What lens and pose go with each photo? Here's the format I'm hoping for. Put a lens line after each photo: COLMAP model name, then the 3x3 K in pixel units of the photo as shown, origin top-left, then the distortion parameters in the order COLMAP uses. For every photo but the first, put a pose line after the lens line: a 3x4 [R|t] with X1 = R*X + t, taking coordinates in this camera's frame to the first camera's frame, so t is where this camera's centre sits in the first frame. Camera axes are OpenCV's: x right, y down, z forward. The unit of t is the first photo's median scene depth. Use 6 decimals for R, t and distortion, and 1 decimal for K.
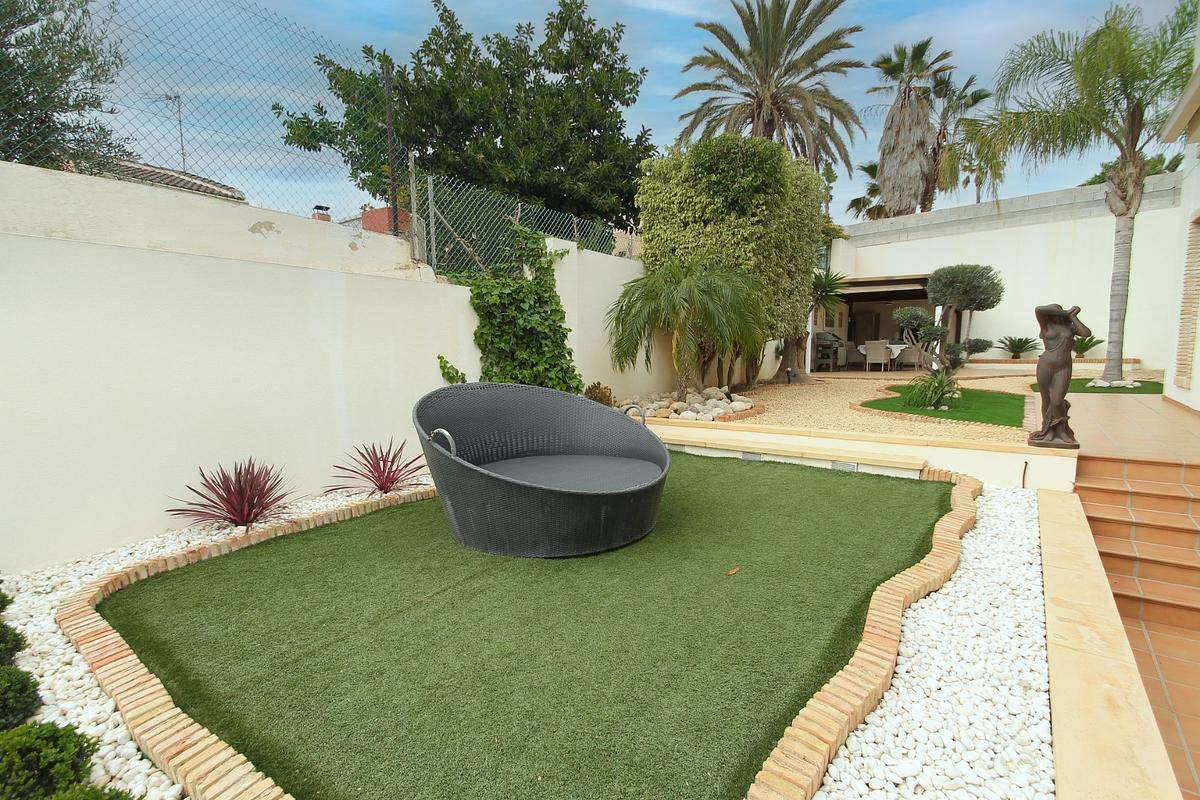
lens RADIAL K [[570.9, 0, 596.3], [0, 570.9, 409.3], [0, 0, 1]] dist [0.023276, -0.007538]
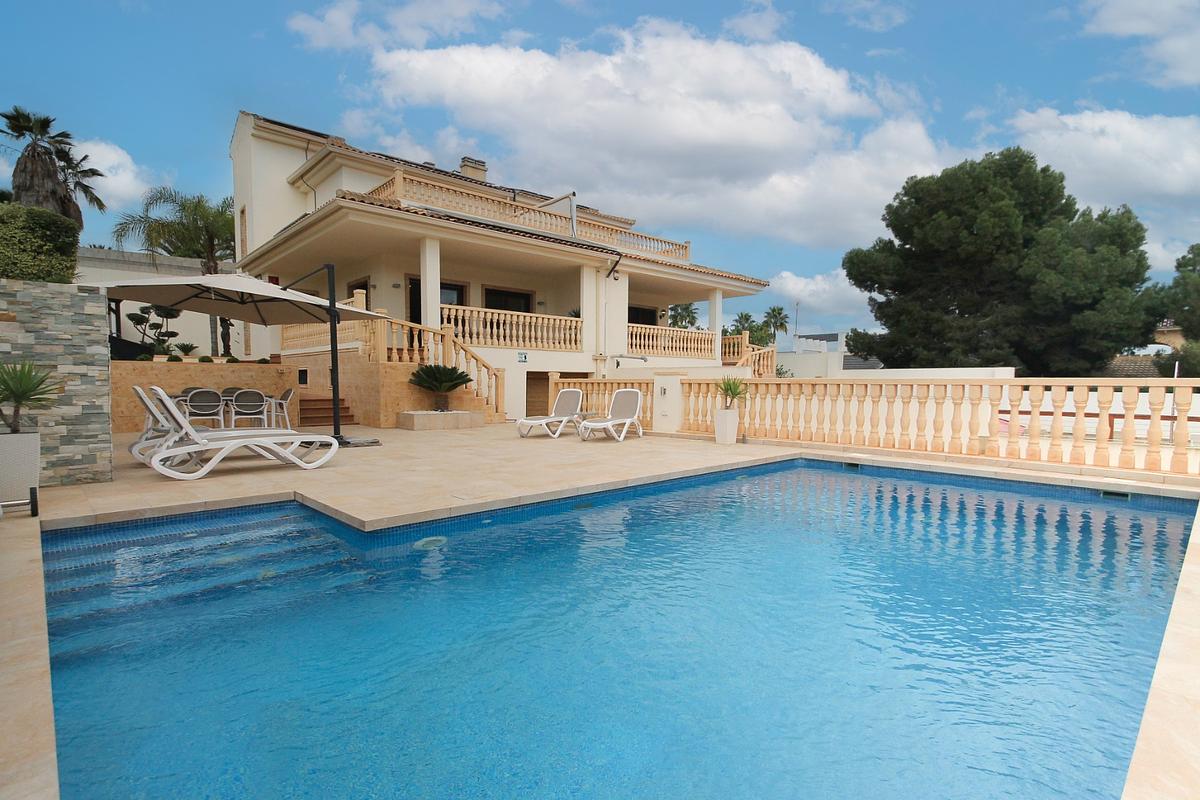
lens RADIAL K [[570.9, 0, 582.9], [0, 570.9, 403.0], [0, 0, 1]] dist [0.023276, -0.007538]
pose [[0.199881, -0.029616, 0.979372, -0.593127], [0.088793, 0.995978, 0.011997, 0.132720], [-0.975789, 0.084563, 0.201707, -0.482703]]
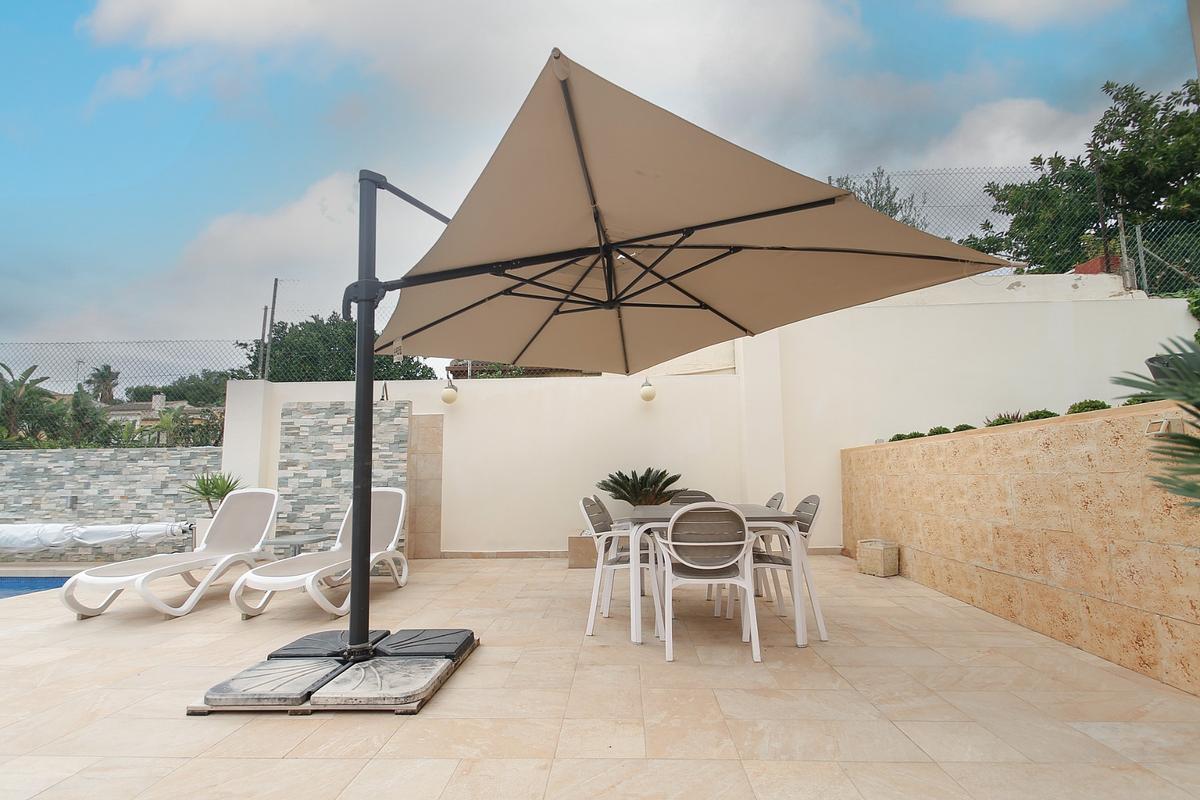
lens RADIAL K [[570.9, 0, 602.2], [0, 570.9, 410.1], [0, 0, 1]] dist [0.023276, -0.007538]
pose [[0.540793, -0.103019, -0.834824, 0.036235], [-0.074735, 0.982662, -0.169675, 0.104021], [0.837829, 0.154150, 0.523717, -0.210348]]
